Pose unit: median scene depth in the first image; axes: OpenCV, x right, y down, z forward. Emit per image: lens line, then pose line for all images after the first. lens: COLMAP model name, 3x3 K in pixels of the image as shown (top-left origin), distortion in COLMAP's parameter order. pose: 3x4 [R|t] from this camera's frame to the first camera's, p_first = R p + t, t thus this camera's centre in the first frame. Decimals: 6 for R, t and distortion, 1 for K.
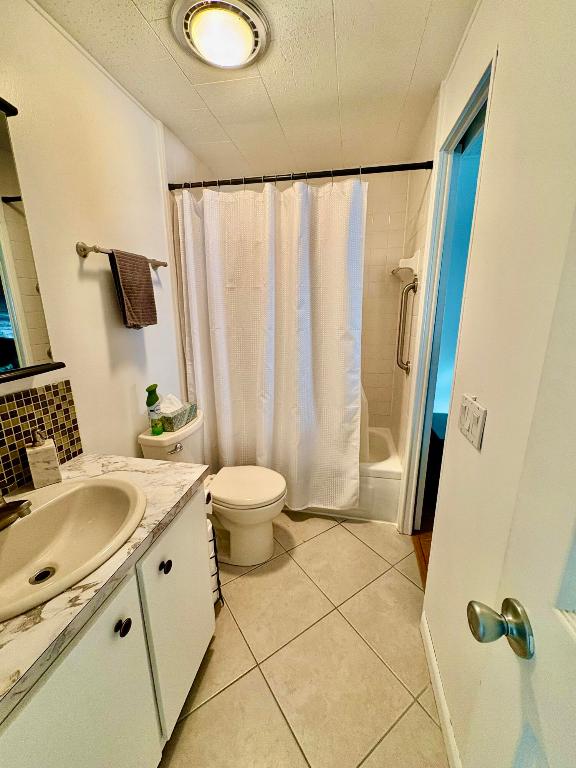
lens RADIAL K [[306.7, 0, 288.0], [0, 306.7, 384.0], [0, 0, 1]] dist [-0.000543, 0.000010]
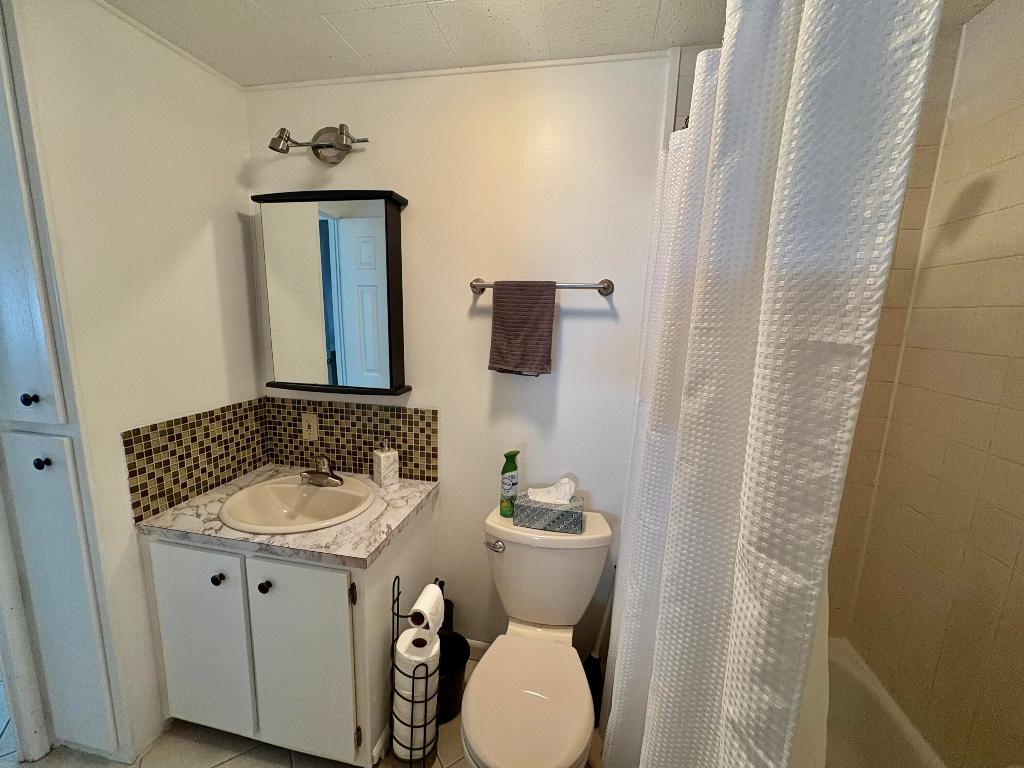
lens RADIAL K [[409.0, 0, 512.0], [0, 409.0, 384.0], [0, 0, 1]] dist [-0.000543, 0.000010]
pose [[0.001247, 0.173780, -0.984784, 0.654347], [-0.270931, 0.948011, 0.166948, -0.404484], [0.962598, 0.266601, 0.048264, 1.159678]]
